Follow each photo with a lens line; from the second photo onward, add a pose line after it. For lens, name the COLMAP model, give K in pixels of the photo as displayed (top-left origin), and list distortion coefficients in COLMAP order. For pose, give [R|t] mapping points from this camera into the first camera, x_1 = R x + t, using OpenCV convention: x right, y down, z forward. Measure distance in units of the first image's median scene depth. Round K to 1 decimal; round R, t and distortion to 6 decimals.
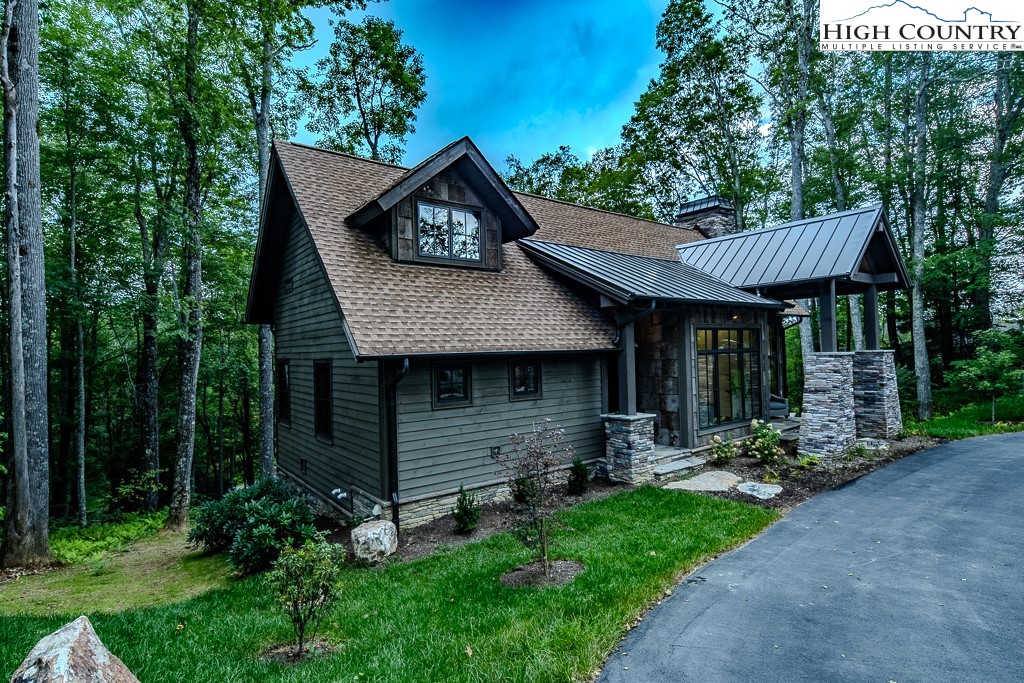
lens RADIAL K [[518.7, 0, 512.0], [0, 518.7, 341.5], [0, 0, 1]] dist [-0.001478, -0.000106]
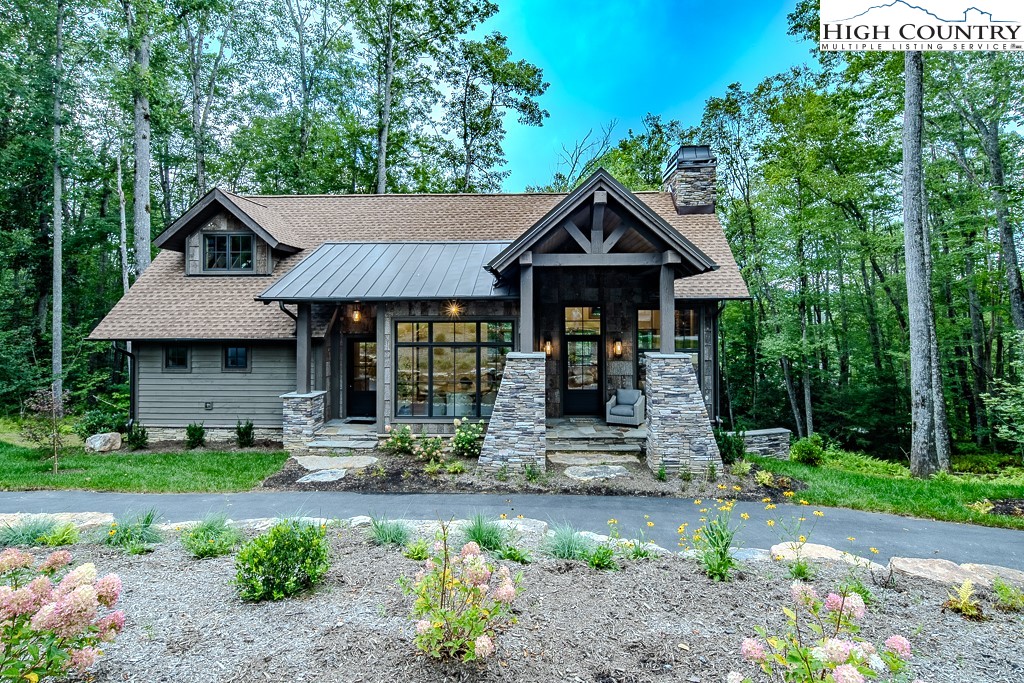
lens RADIAL K [[505.9, 0, 511.3], [0, 505.9, 320.1], [0, 0, 1]] dist [0.002215, 0.000238]
pose [[0.762261, 0.035040, -0.646321, 1.473651], [-0.006441, 0.998895, 0.046558, -0.095909], [0.647238, -0.031326, 0.761644, 0.456745]]
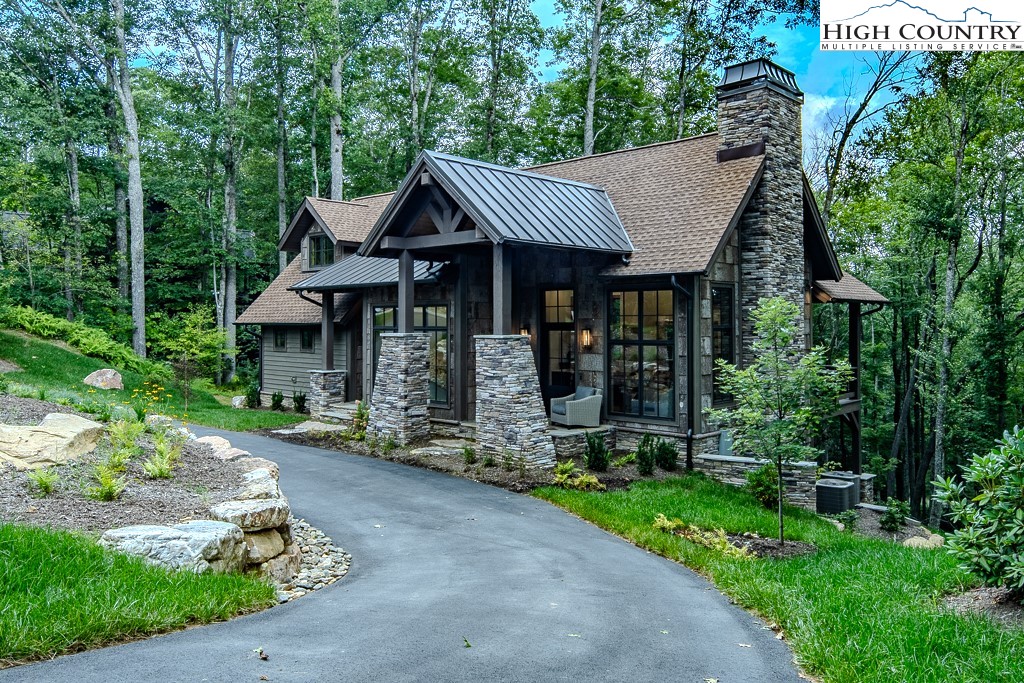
lens RADIAL K [[760.5, 0, 512.0], [0, 760.5, 341.5], [0, 0, 1]] dist [-0.007070, -0.000942]
pose [[0.159417, 0.052302, -0.985825, 2.530775], [0.014321, 0.998368, 0.055284, -0.046423], [0.987107, -0.022931, 0.158408, 1.275391]]
